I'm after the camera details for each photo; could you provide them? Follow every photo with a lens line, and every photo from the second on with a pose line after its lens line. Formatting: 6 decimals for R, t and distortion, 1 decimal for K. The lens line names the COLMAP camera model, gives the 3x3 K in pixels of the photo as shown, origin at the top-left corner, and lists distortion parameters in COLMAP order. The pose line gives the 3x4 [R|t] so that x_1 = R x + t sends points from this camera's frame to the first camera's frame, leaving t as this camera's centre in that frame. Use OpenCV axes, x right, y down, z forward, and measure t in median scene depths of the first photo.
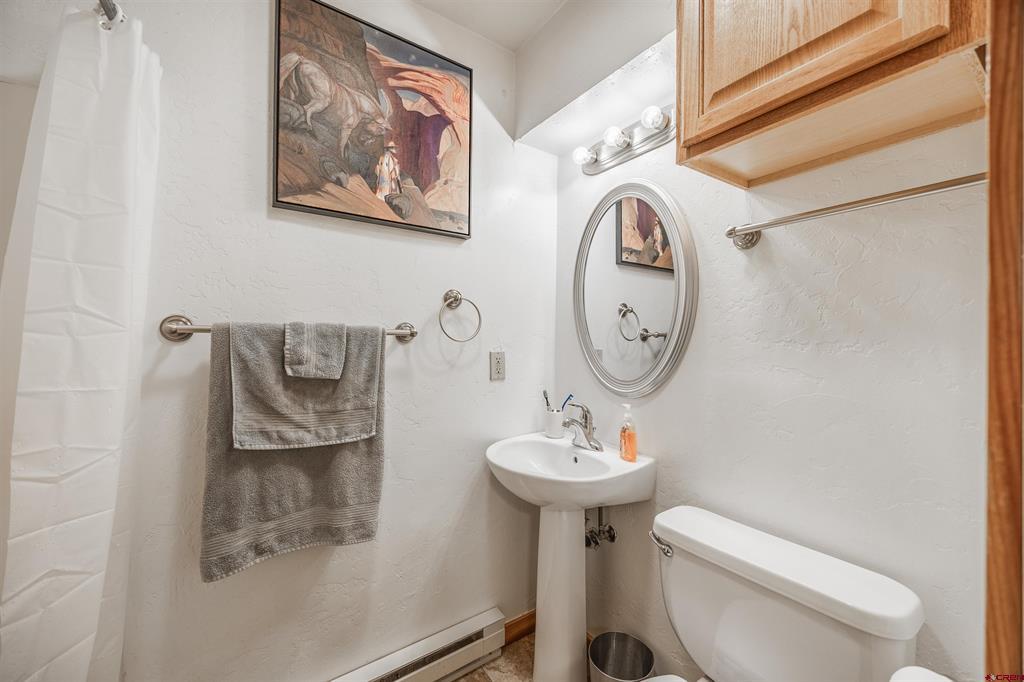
lens RADIAL K [[393.6, 0, 516.0], [0, 393.6, 338.5], [0, 0, 1]] dist [-0.002098, -0.001067]
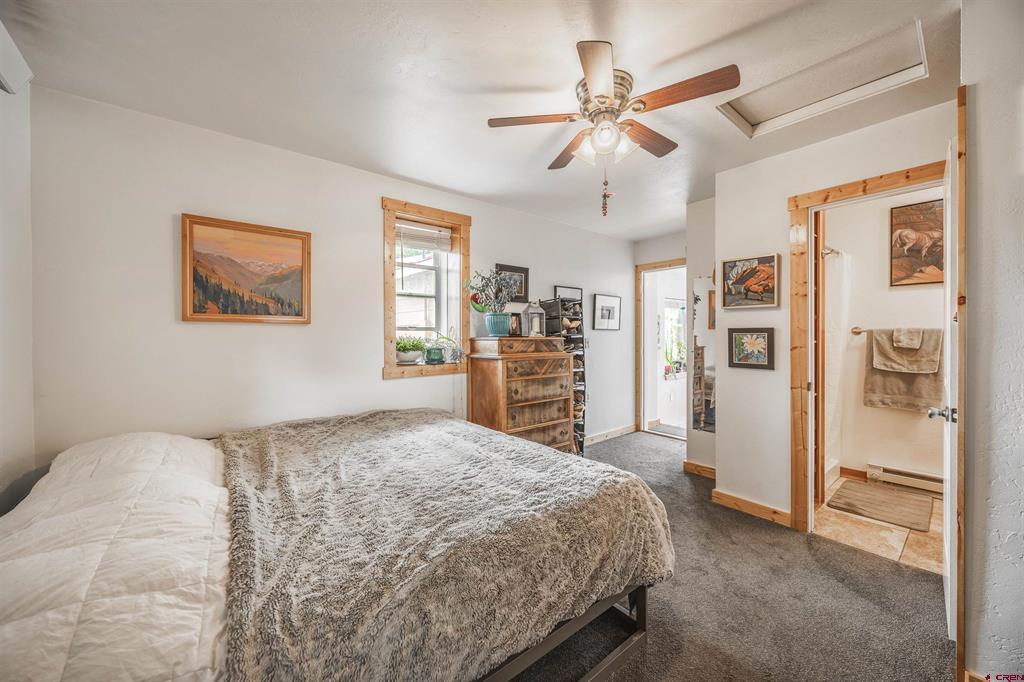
lens RADIAL K [[393.6, 0, 502.5], [0, 393.6, 339.6], [0, 0, 1]] dist [-0.002098, -0.001067]
pose [[0.081585, 0.000420, -0.996666, 1.863240], [0.006102, 0.999981, 0.000921, 0.022343], [0.996648, -0.006157, 0.081581, -1.909249]]
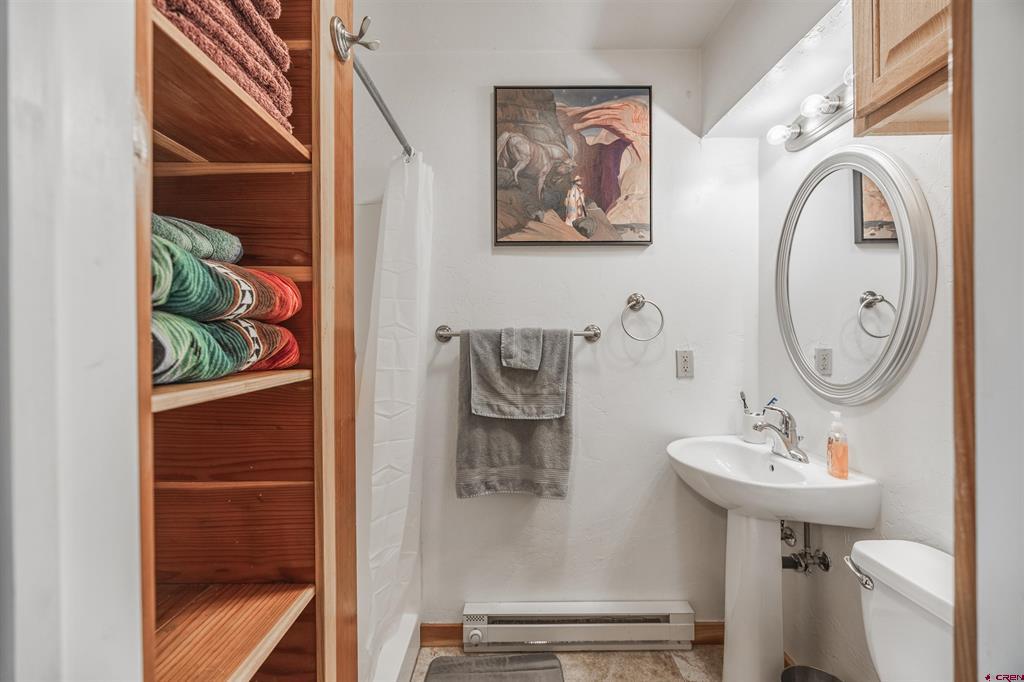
lens RADIAL K [[393.6, 0, 509.3], [0, 393.6, 338.7], [0, 0, 1]] dist [-0.002098, -0.001067]
pose [[0.825640, -0.011421, -0.564081, 0.205274], [0.012393, 0.999921, -0.002107, 0.000191], [0.564061, -0.005251, 0.825717, -0.129733]]
